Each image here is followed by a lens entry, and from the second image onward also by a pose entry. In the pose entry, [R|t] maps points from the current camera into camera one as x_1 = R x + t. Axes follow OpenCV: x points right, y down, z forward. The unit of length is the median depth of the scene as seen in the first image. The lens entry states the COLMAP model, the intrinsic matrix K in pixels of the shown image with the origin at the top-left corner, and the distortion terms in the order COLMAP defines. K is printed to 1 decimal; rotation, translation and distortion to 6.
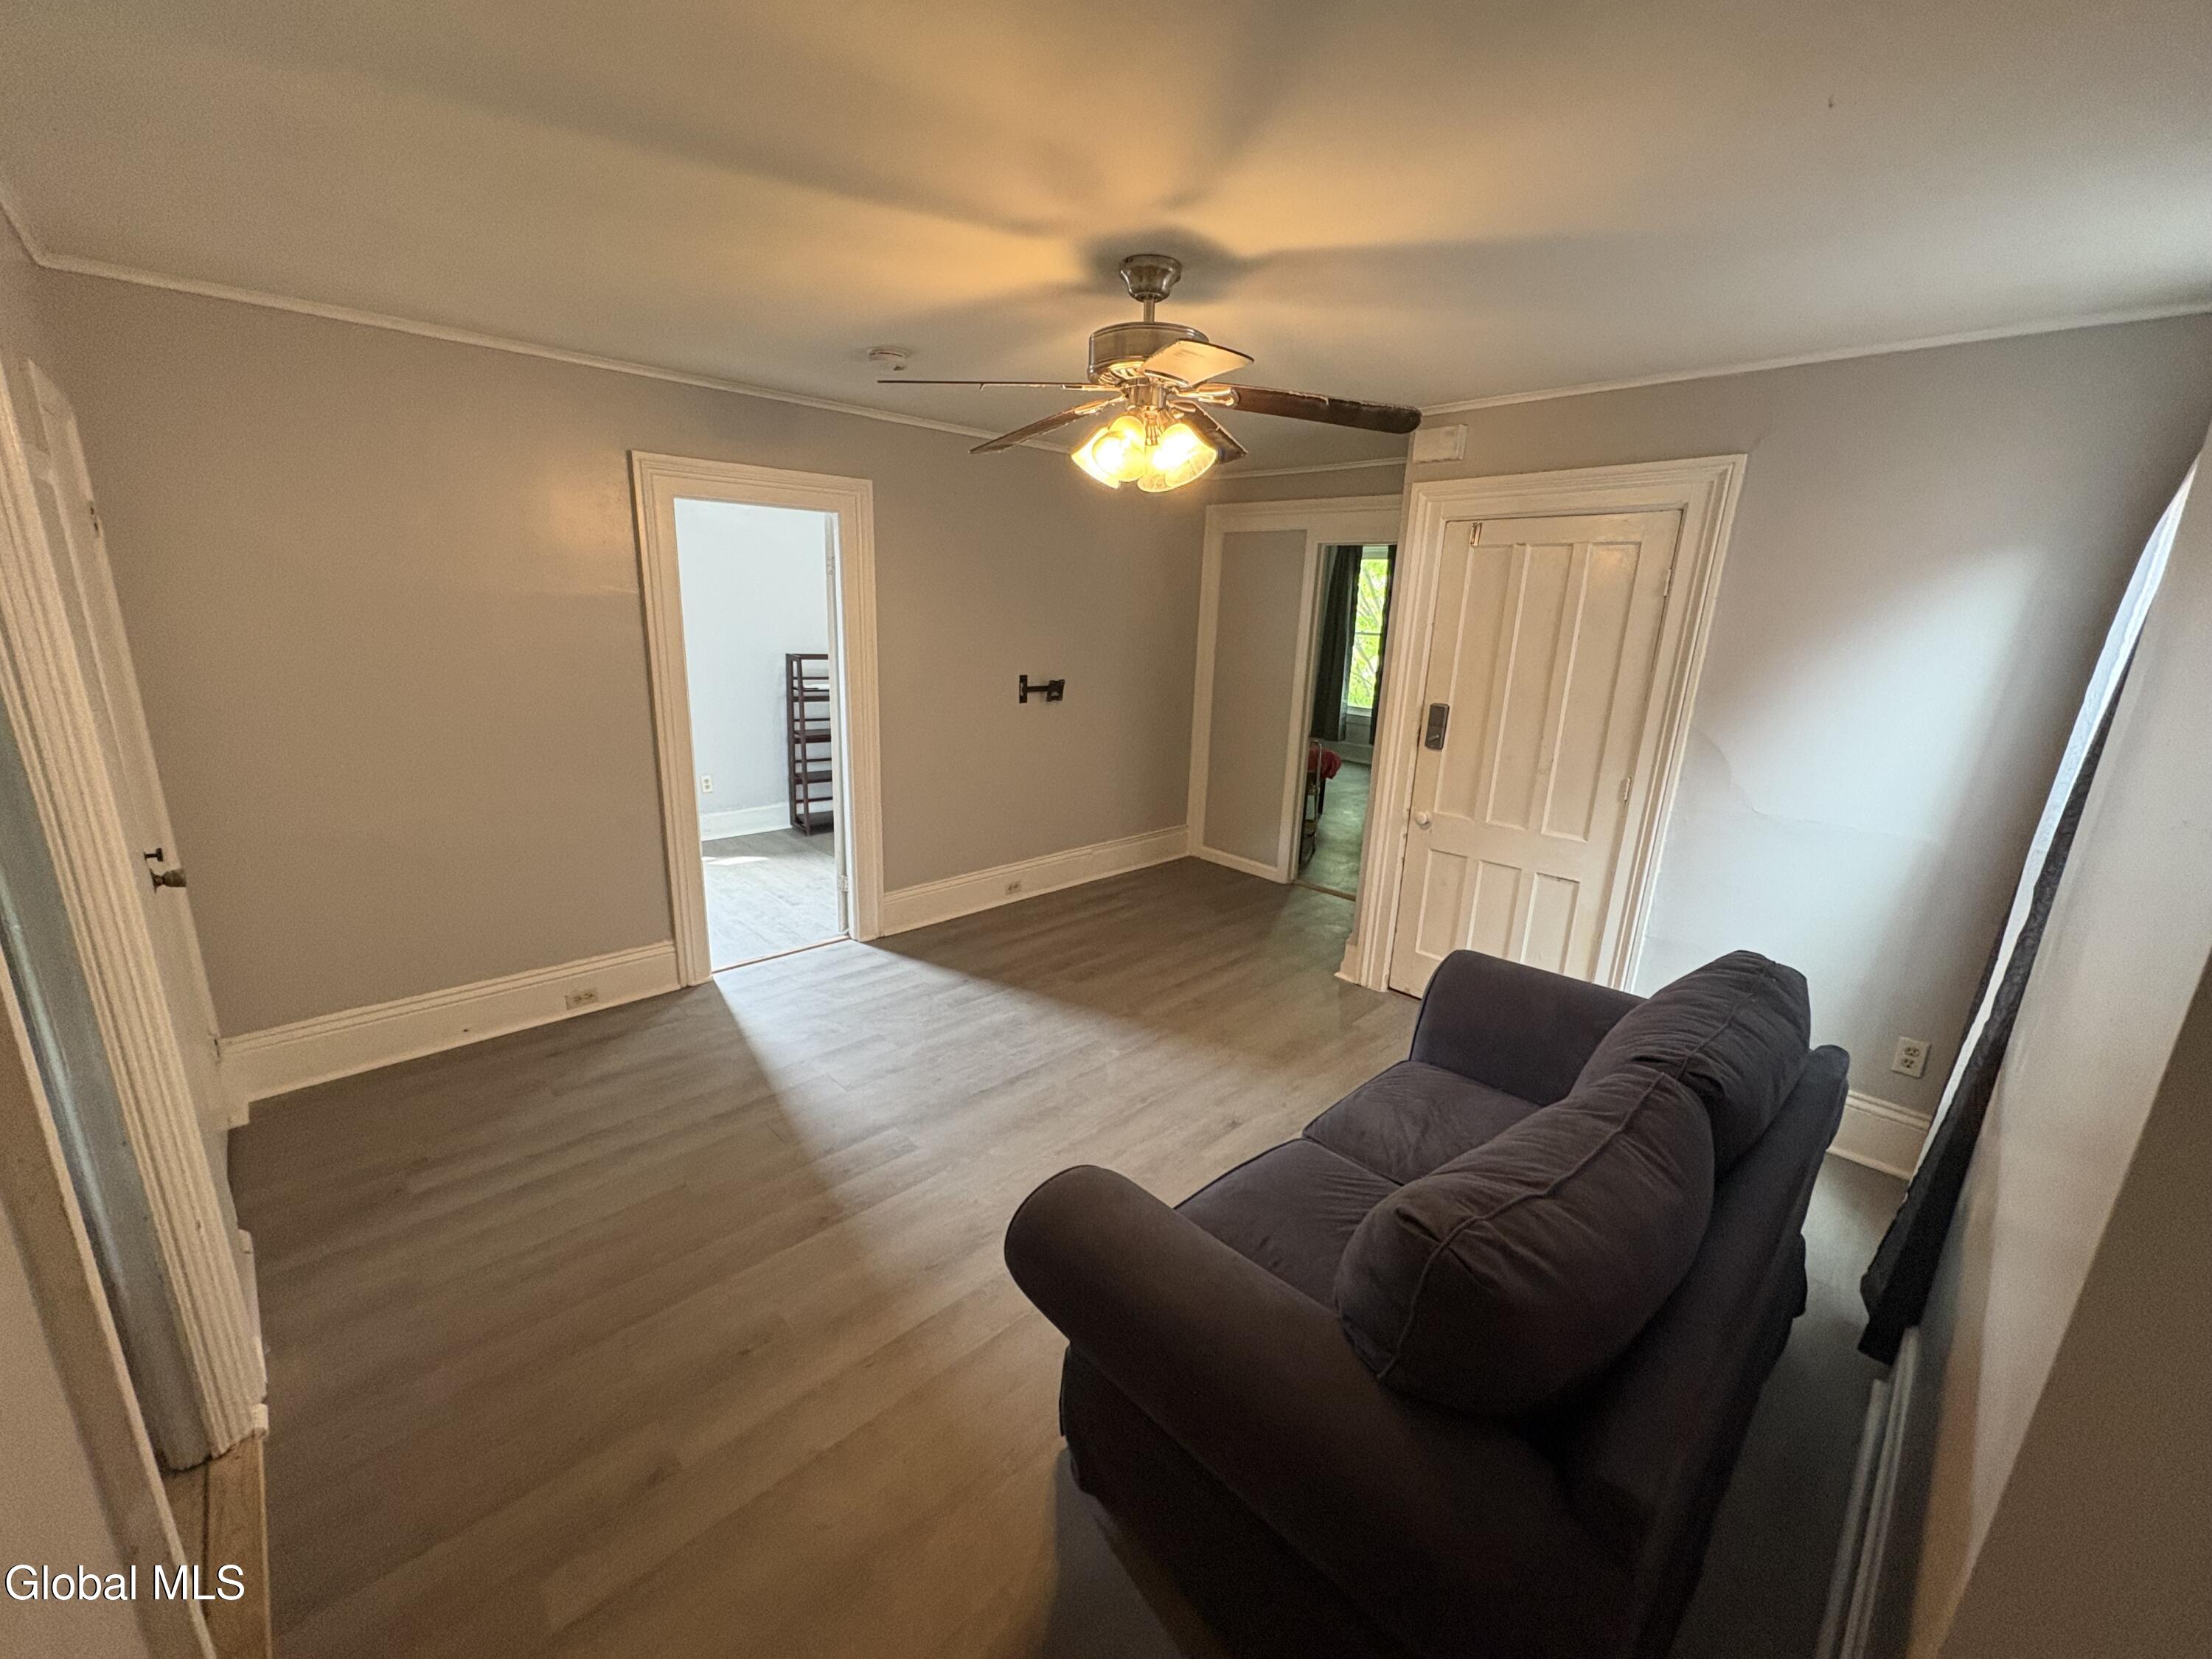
lens RADIAL K [[878.3, 0, 1107.5], [0, 878.3, 833.5], [0, 0, 1]] dist [-0.002949, 0.001358]
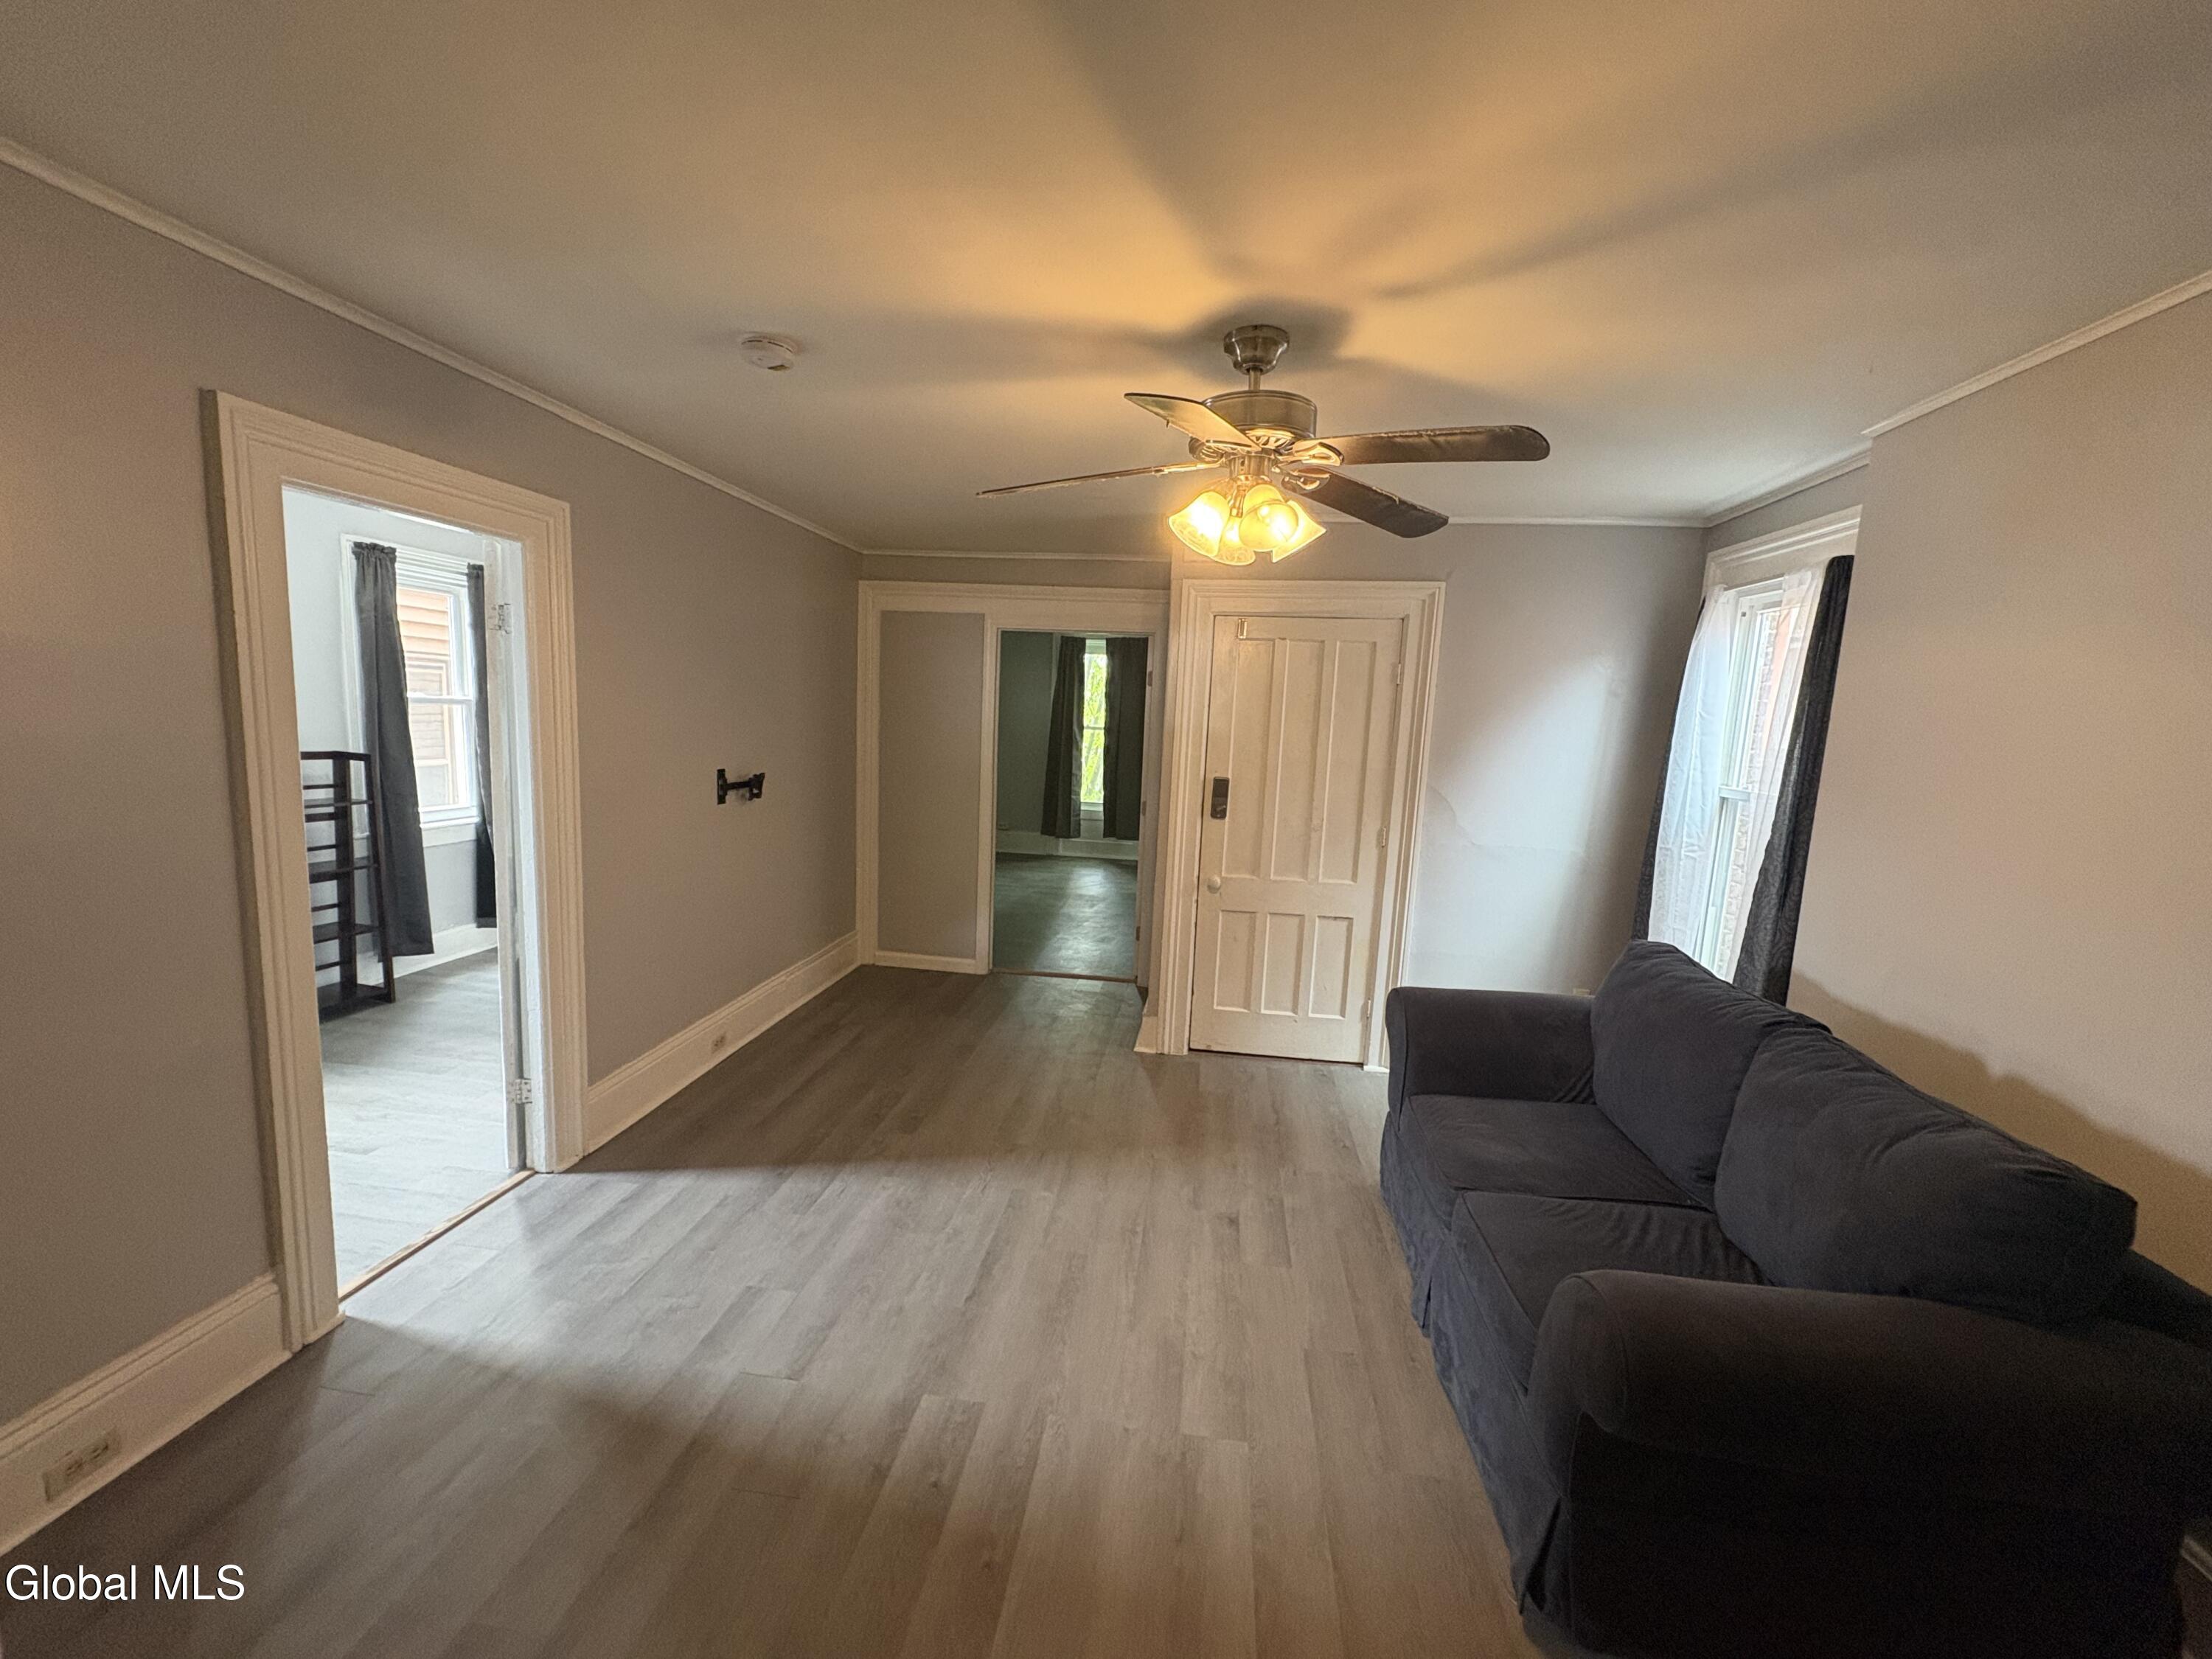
lens RADIAL K [[878.3, 0, 1098.6], [0, 878.3, 833.0], [0, 0, 1]] dist [-0.002949, 0.001358]
pose [[0.781169, -0.084996, 0.618506, -0.396061], [0.144937, 0.988313, -0.047238, -0.045341], [-0.607263, 0.126546, 0.784358, 0.222670]]
